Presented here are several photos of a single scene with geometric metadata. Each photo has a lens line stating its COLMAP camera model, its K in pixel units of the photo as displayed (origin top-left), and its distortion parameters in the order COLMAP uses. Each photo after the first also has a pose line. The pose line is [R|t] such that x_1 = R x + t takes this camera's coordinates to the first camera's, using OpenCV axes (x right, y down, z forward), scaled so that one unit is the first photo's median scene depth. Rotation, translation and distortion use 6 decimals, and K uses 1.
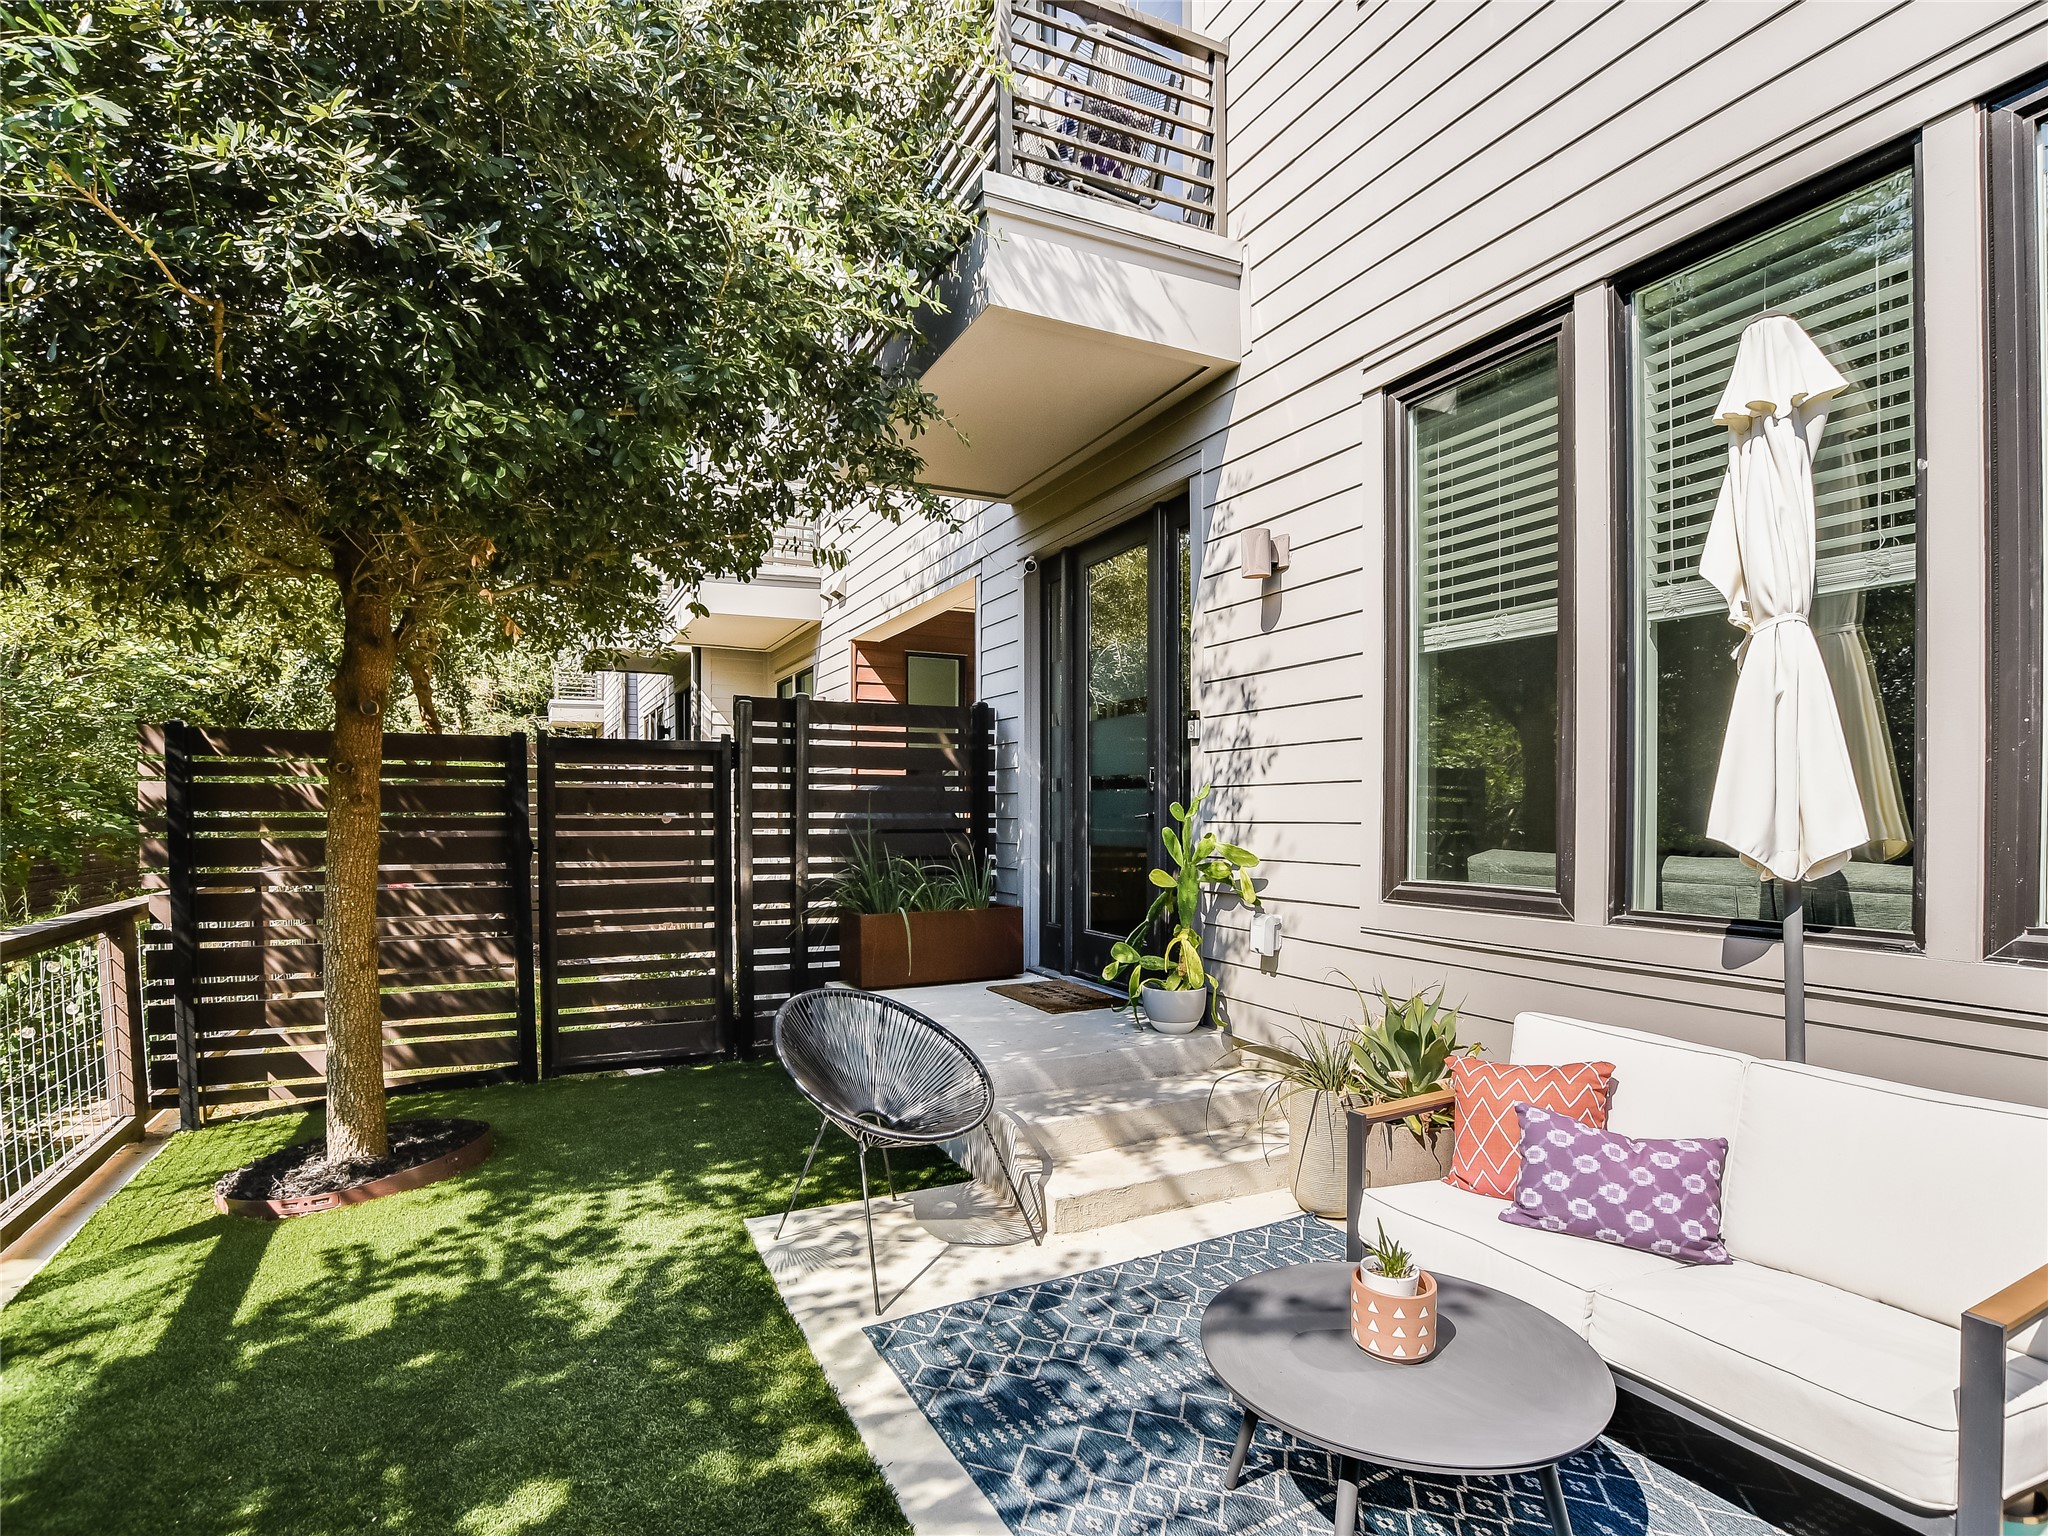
lens RADIAL K [[1029.0, 0, 1024.0], [0, 1029.0, 768.0], [0, 0, 1]] dist [-0.033249, 0.000115]
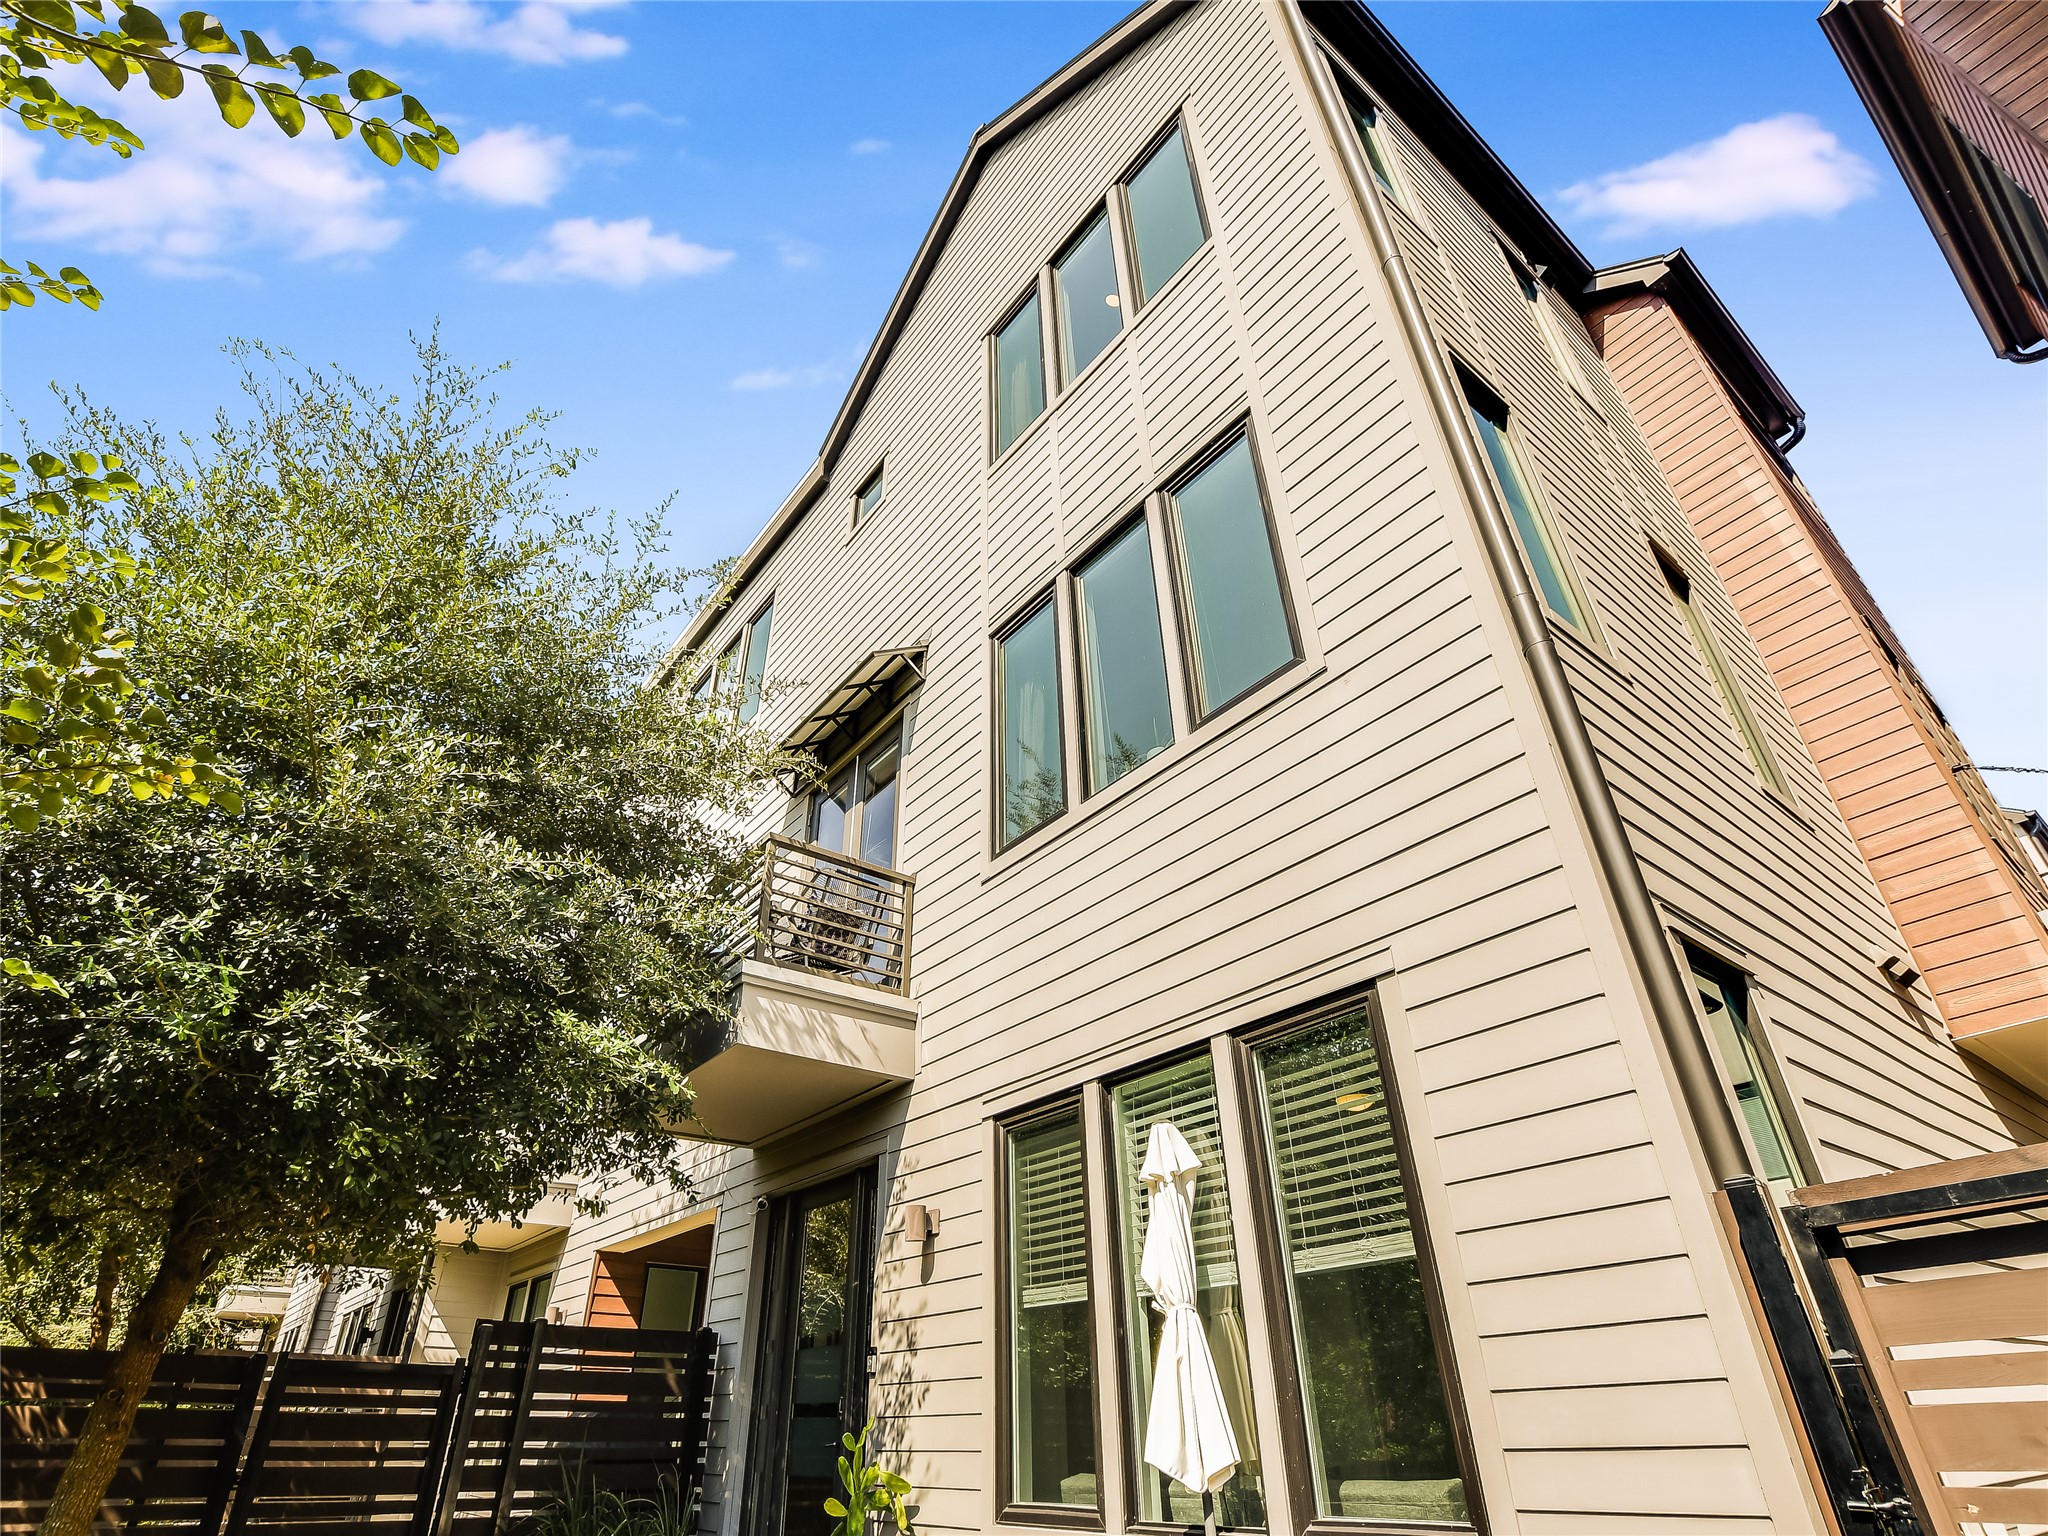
lens RADIAL K [[1029.0, 0, 1024.0], [0, 1029.0, 768.0], [0, 0, 1]] dist [-0.033249, 0.000115]
pose [[0.979010, 0.099191, 0.178045, 0.058617], [0.005805, 0.859656, -0.510840, -0.030184], [-0.203728, 0.501151, 0.841037, -0.460182]]
